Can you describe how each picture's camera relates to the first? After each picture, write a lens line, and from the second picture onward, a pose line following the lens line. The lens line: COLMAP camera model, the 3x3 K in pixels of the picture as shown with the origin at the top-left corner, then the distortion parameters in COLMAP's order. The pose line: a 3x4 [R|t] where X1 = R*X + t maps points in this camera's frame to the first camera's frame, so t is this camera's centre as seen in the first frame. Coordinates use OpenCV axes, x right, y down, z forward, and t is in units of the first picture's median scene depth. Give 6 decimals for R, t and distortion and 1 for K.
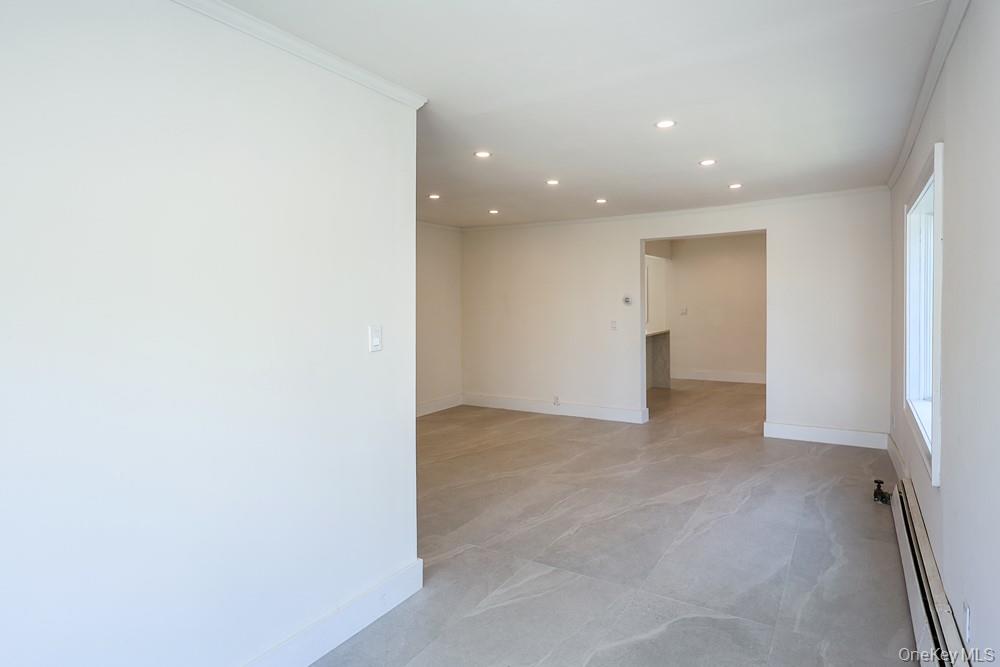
lens RADIAL K [[553.7, 0, 475.4], [0, 553.7, 332.3], [0, 0, 1]] dist [0.027902, -0.001760]
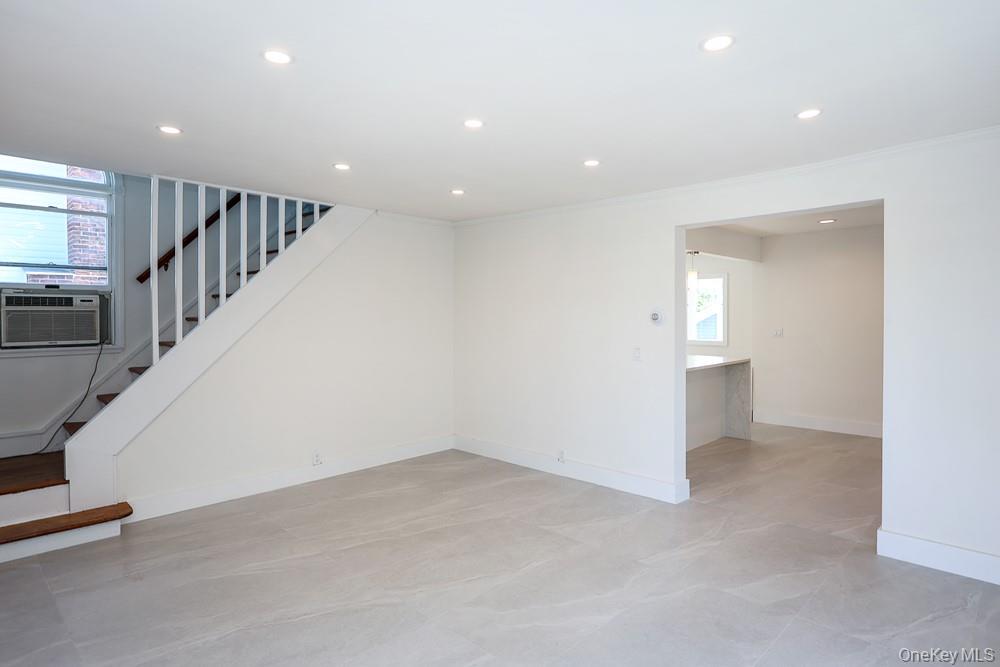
lens RADIAL K [[553.7, 0, 475.4], [0, 553.7, 332.3], [0, 0, 1]] dist [0.027902, -0.001760]
pose [[0.978675, 0.014926, -0.204871, 0.198166], [-0.019909, 0.999553, -0.022285, -0.019616], [0.204447, 0.025889, 0.978535, 0.296863]]
